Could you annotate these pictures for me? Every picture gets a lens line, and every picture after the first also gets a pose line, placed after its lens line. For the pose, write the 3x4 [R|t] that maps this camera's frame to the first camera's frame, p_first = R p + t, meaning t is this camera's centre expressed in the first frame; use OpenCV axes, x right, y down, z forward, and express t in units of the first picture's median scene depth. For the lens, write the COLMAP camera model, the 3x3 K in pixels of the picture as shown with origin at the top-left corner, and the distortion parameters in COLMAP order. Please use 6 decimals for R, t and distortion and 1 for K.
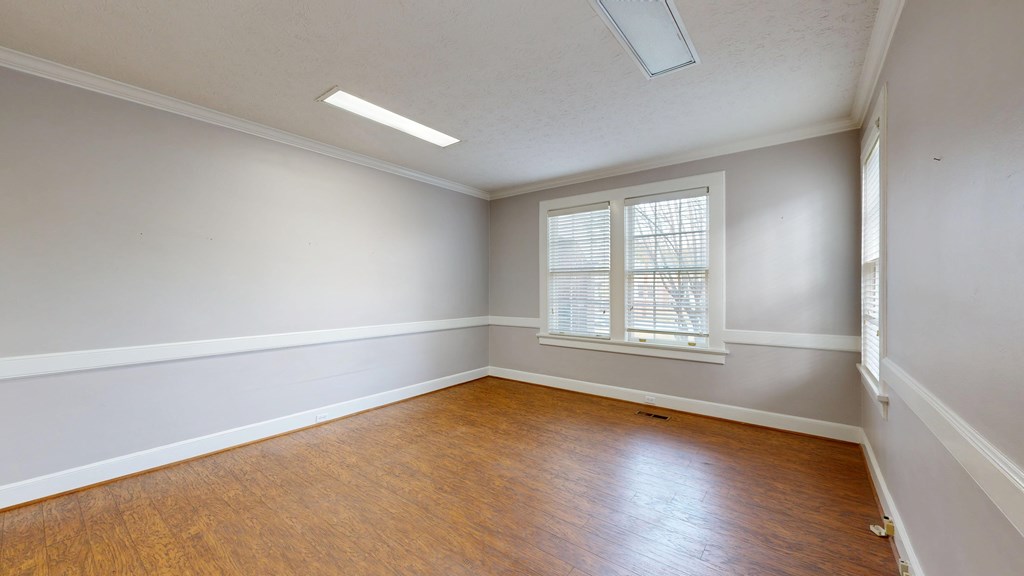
lens RADIAL K [[375.2, 0, 504.1], [0, 375.2, 291.8], [0, 0, 1]] dist [-0.003535, 0.000012]
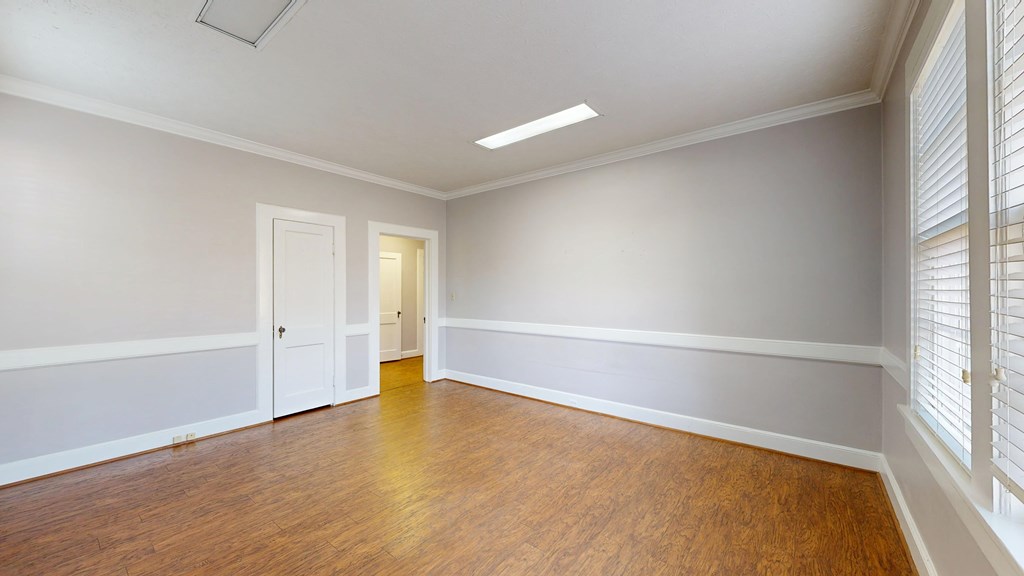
lens RADIAL K [[375.2, 0, 514.3], [0, 375.2, 287.9], [0, 0, 1]] dist [-0.003535, 0.000012]
pose [[0.006814, -0.004304, -0.999968, 0.616348], [-0.008108, 0.999958, -0.004359, -0.005897], [0.999944, 0.008137, 0.006779, 0.773536]]
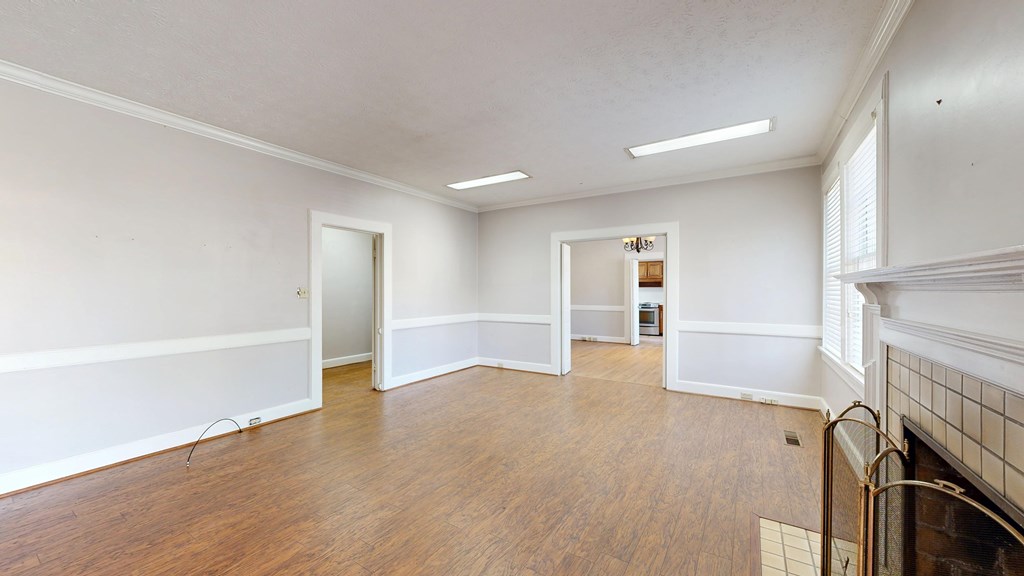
lens RADIAL K [[377.0, 0, 509.7], [0, 377.0, 289.0], [0, 0, 1]] dist [-0.000868, 0.000012]
pose [[0.089776, -0.006714, -0.995939, 1.046627], [-0.004790, 0.999963, -0.007173, 0.002727], [0.995950, 0.005415, 0.089741, 0.374283]]
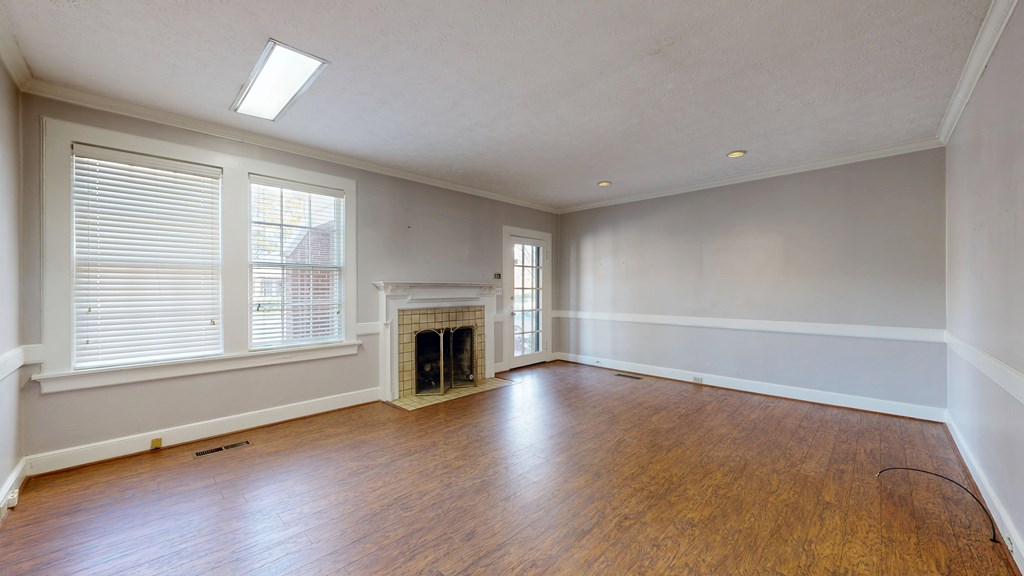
lens RADIAL K [[377.0, 0, 511.3], [0, 377.0, 287.7], [0, 0, 1]] dist [-0.000868, 0.000012]
pose [[0.112186, -0.002159, 0.993685, -0.449000], [0.008543, 0.999963, 0.001208, -0.001730], [-0.993651, 0.008353, 0.112200, 0.396341]]
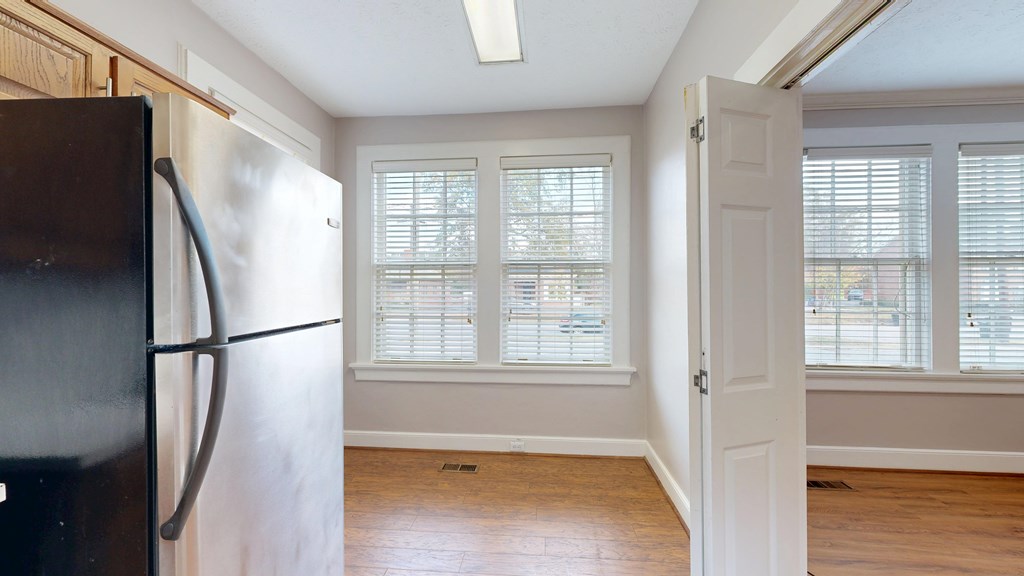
lens RADIAL K [[535.0, 0, 481.3], [0, 535.0, 292.4], [0, 0, 1]] dist [-0.003332, -0.001329]
pose [[0.853425, -0.005604, 0.521185, -0.239519], [0.006501, 0.999979, 0.000106, -0.003167], [-0.521175, 0.003298, 0.853444, 0.200658]]
